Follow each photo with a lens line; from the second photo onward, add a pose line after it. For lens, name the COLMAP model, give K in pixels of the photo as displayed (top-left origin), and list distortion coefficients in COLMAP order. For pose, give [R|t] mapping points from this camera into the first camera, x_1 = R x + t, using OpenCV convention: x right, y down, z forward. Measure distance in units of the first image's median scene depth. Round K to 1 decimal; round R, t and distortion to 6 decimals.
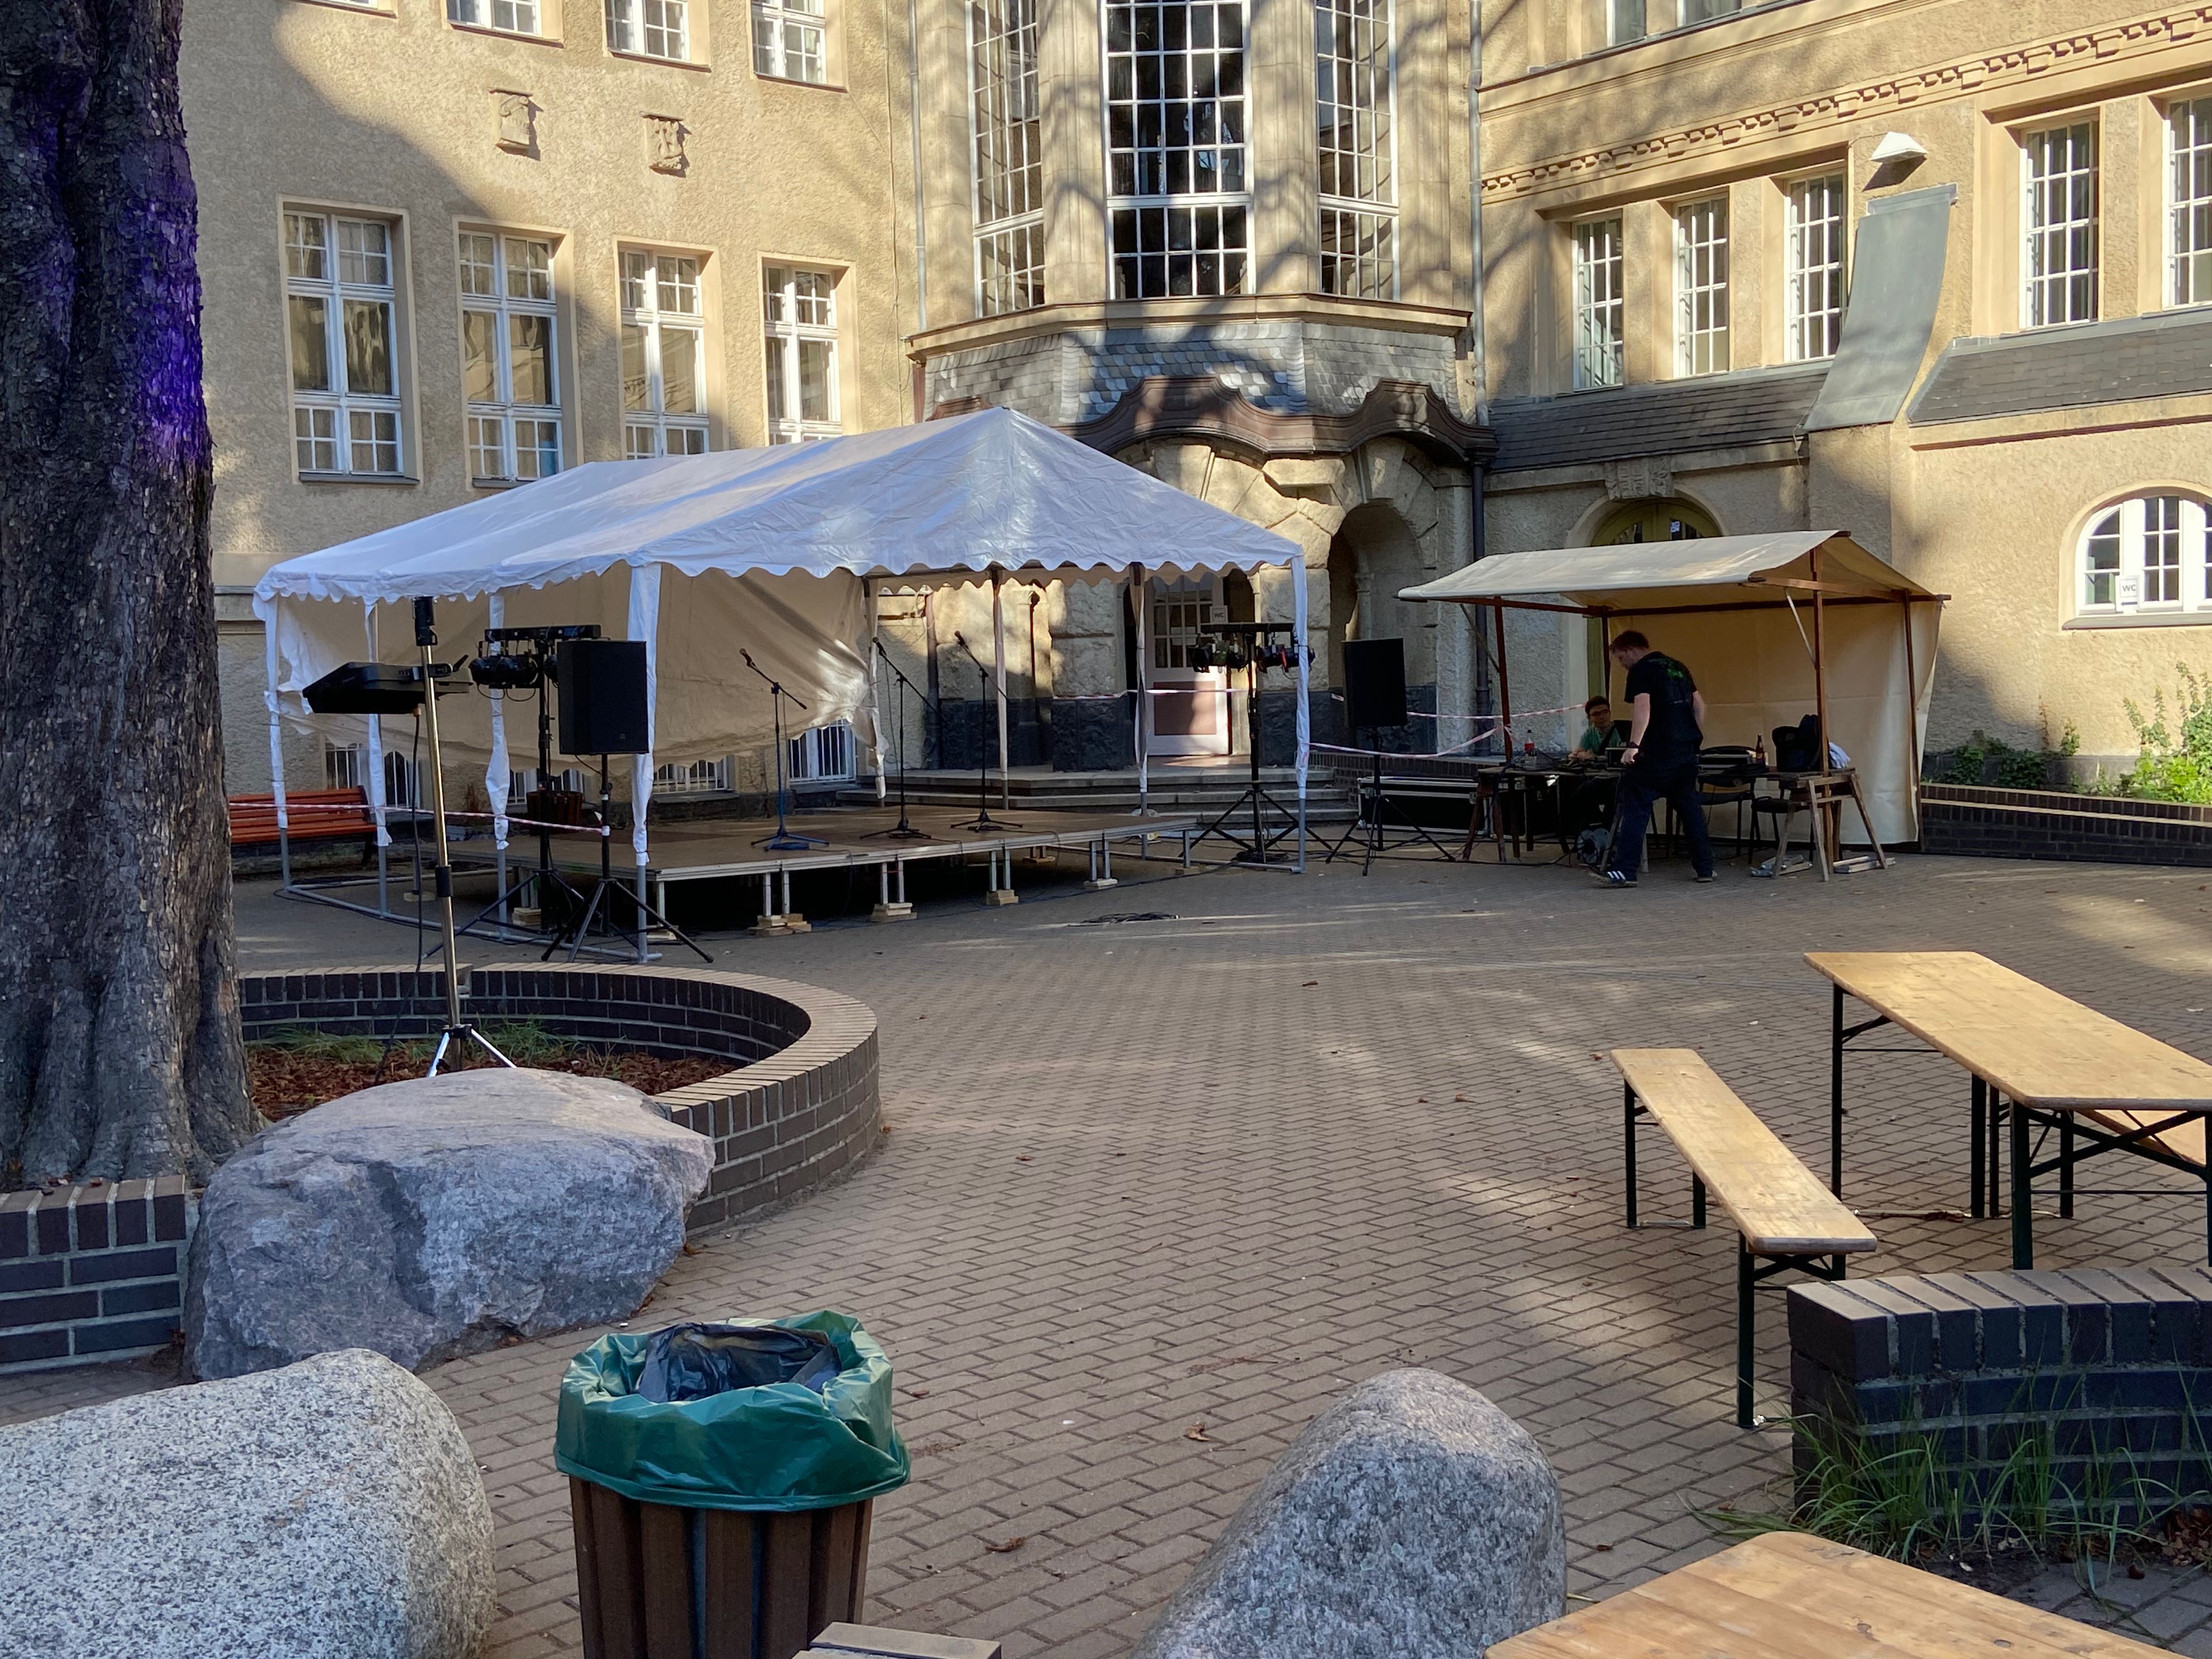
lens RADIAL K [[2393.1, 0, 1104.4], [0, 2393.1, 821.4], [0, 0, 1]] dist [0.092387, 0.000000]
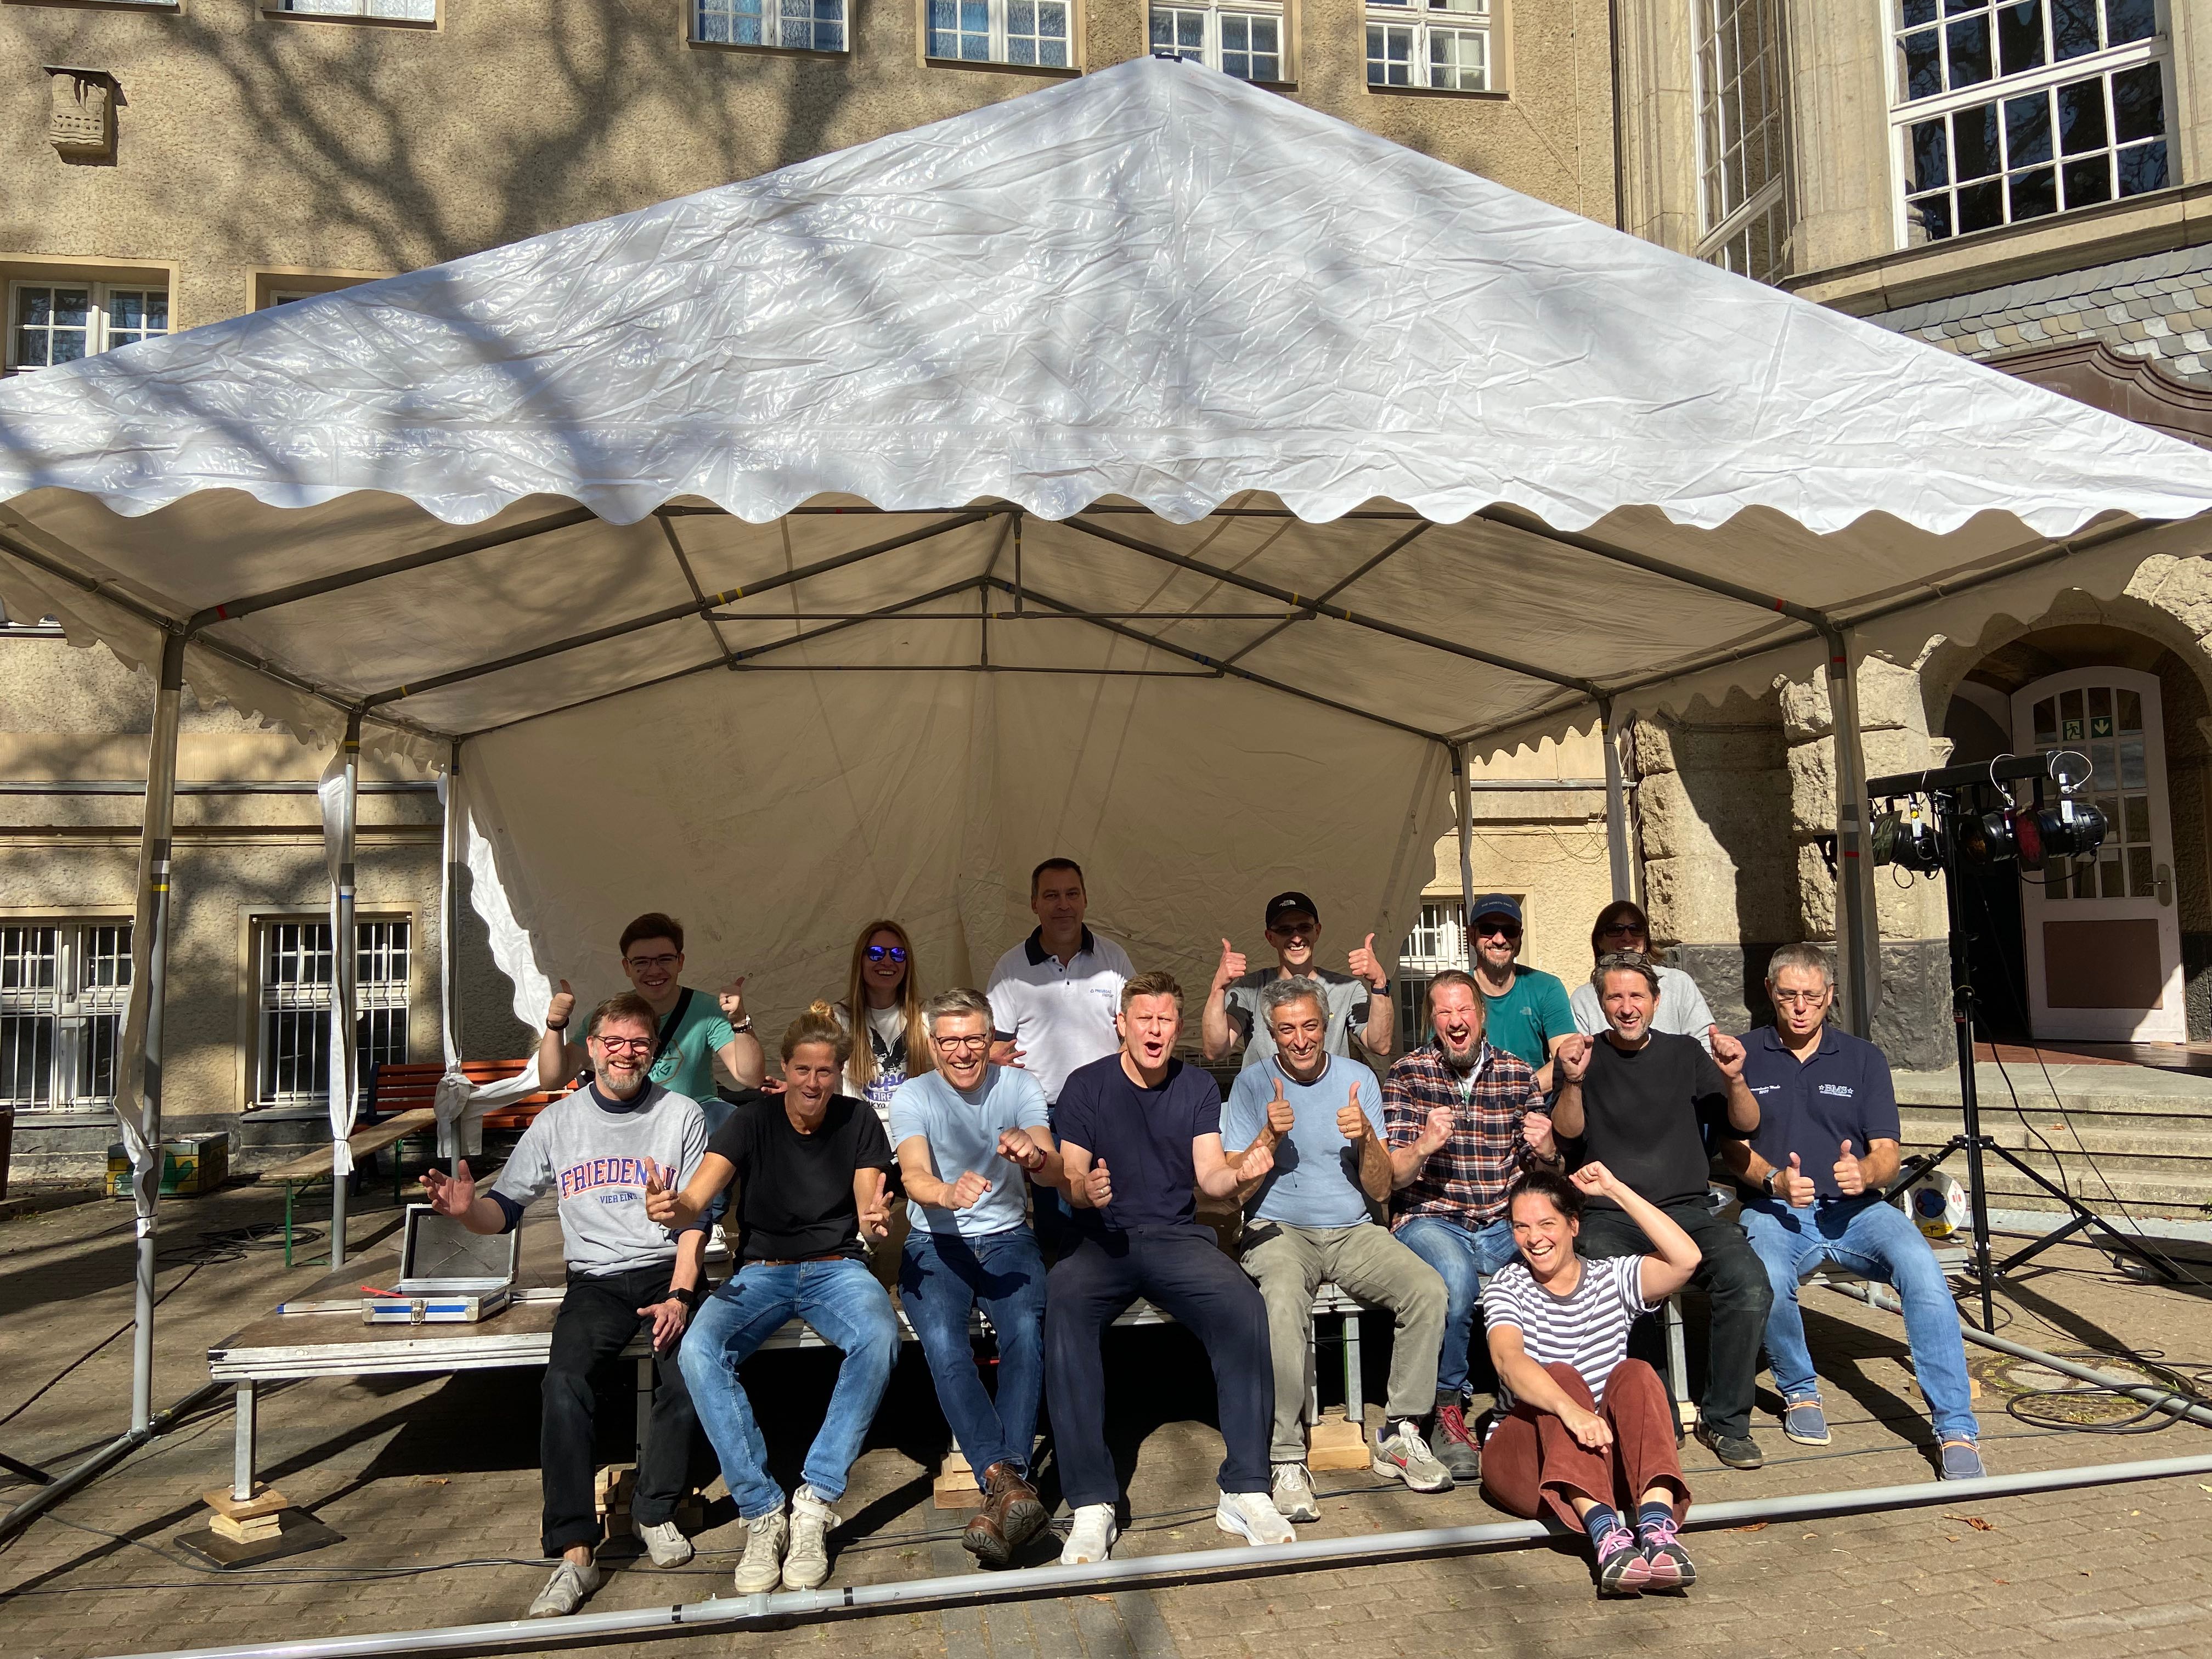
lens RADIAL K [[1656.8, 0, 1133.9], [0, 1656.8, 818.8], [0, 0, 1]] dist [0.114150, -0.137079]
pose [[0.853769, -0.029544, -0.519814, 0.056185], [-0.038445, 0.992086, -0.119530, -0.025841], [0.519231, 0.122035, 0.845876, 0.582465]]
